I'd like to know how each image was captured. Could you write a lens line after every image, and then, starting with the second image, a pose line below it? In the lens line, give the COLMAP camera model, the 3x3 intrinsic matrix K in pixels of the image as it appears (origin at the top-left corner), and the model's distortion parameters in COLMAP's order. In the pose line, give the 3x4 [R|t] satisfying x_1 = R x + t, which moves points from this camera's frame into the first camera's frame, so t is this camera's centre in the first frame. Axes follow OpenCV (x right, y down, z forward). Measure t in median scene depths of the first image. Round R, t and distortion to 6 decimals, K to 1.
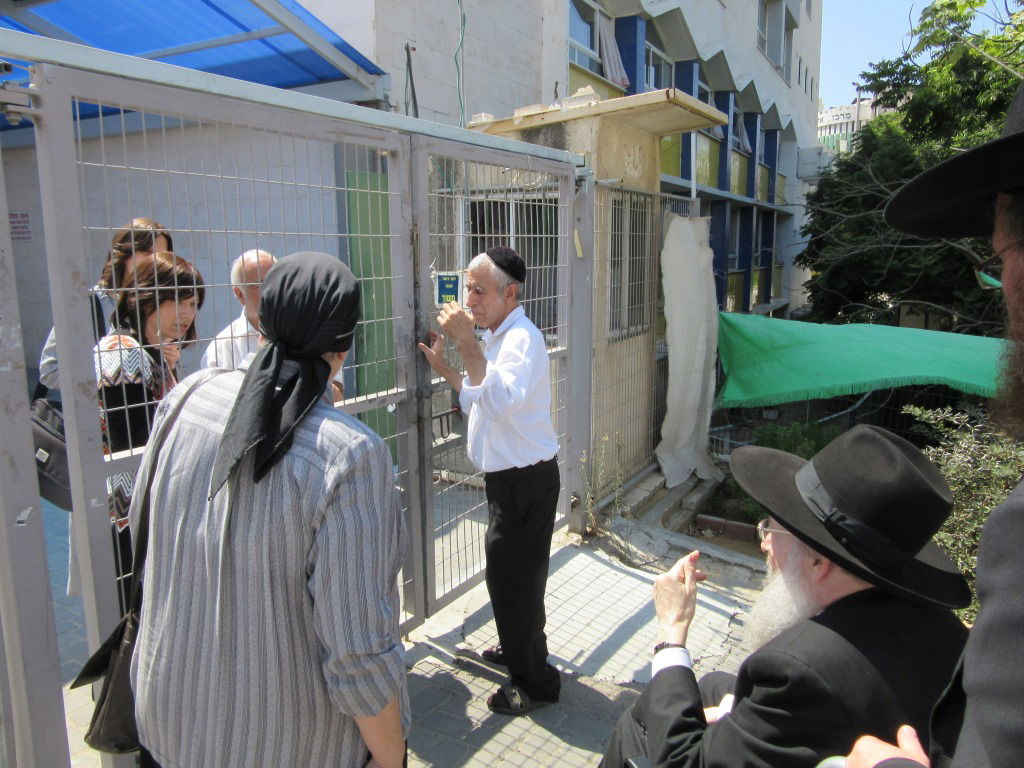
lens RADIAL K [[805.0, 0, 527.6], [0, 805.0, 408.9], [0, 0, 1]] dist [-0.030590, 0.051486]
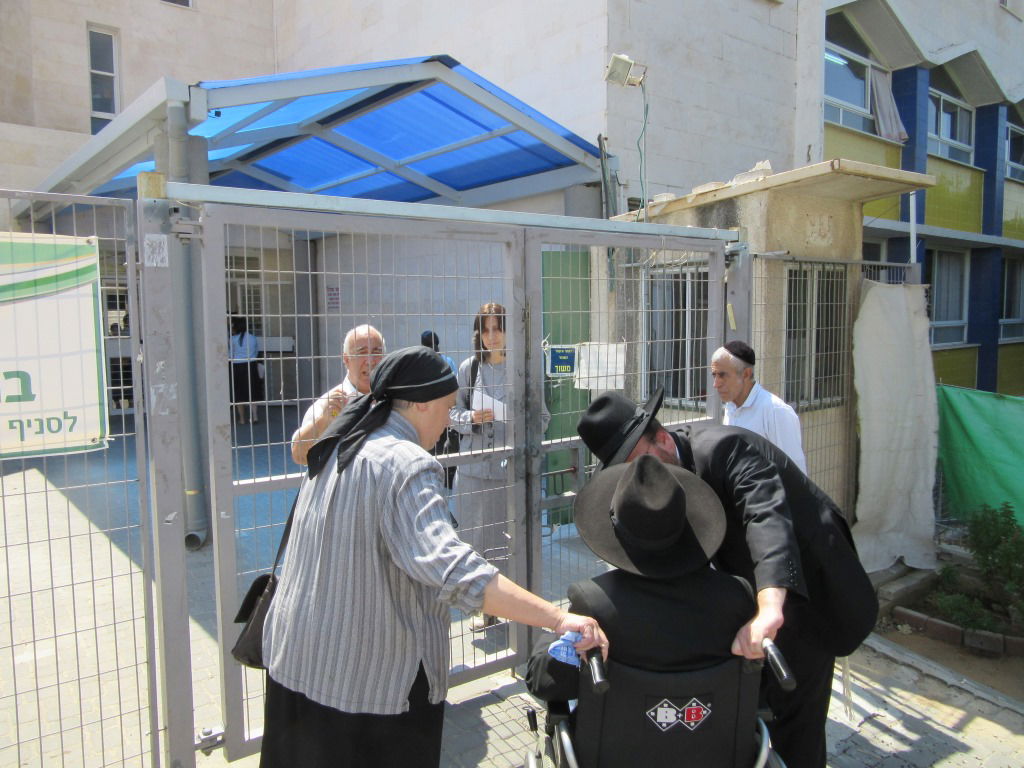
lens RADIAL K [[812.0, 0, 514.7], [0, 812.0, 403.2], [0, 0, 1]] dist [0.006041, -0.002091]
pose [[0.922893, 0.038303, -0.383147, 0.184707], [-0.069421, 0.995286, -0.067717, -0.006147], [0.378747, 0.089094, 0.921202, -0.037053]]
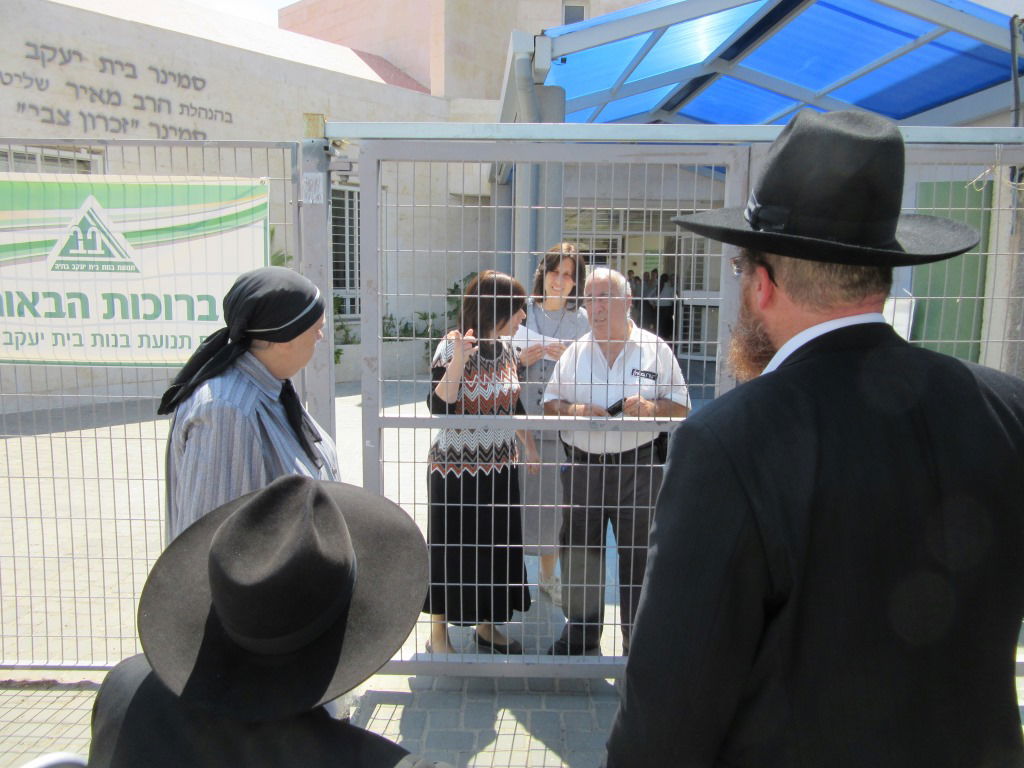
lens RADIAL K [[755.5, 0, 512.0], [0, 755.5, 384.0], [0, 0, 1]] dist [-0.008674, -0.002098]
pose [[0.486805, 0.145491, -0.861309, 0.309931], [-0.178646, 0.981773, 0.064870, -0.052978], [0.855048, 0.122290, 0.503923, 0.242887]]
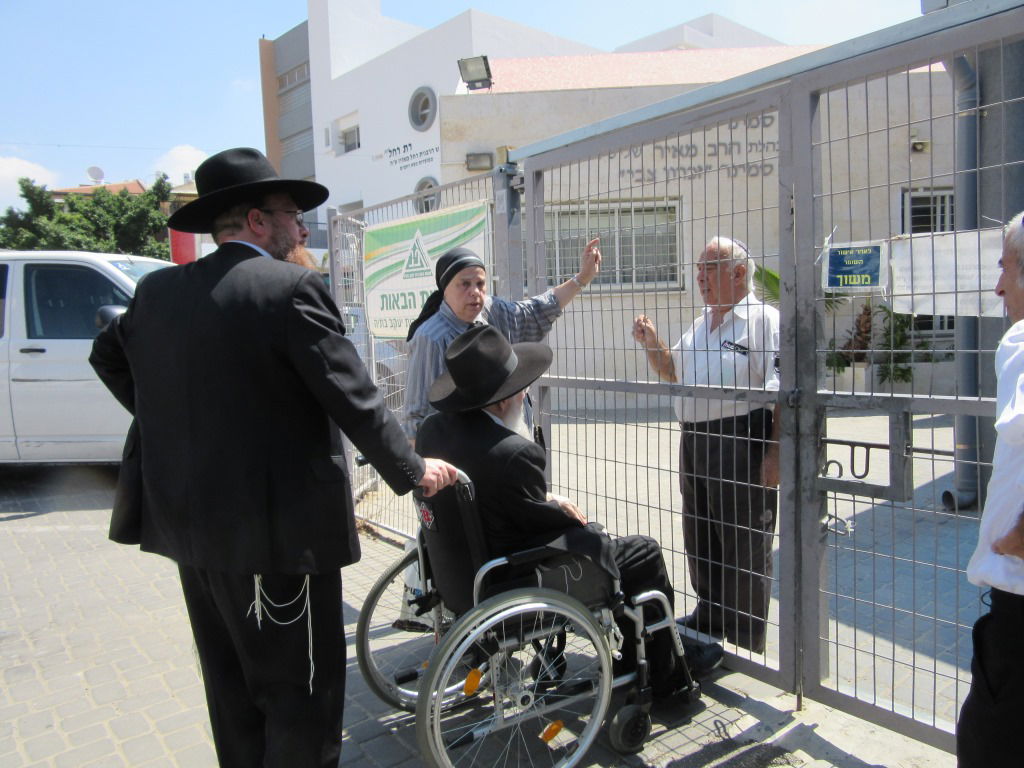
lens RADIAL K [[756.7, 0, 528.5], [0, 756.7, 380.7], [0, 0, 1]] dist [0.002658, 0.001527]
pose [[-0.368546, 0.104182, -0.923753, 0.428136], [-0.126918, 0.978756, 0.161021, -0.082208], [0.920905, 0.176584, -0.347495, 0.667841]]
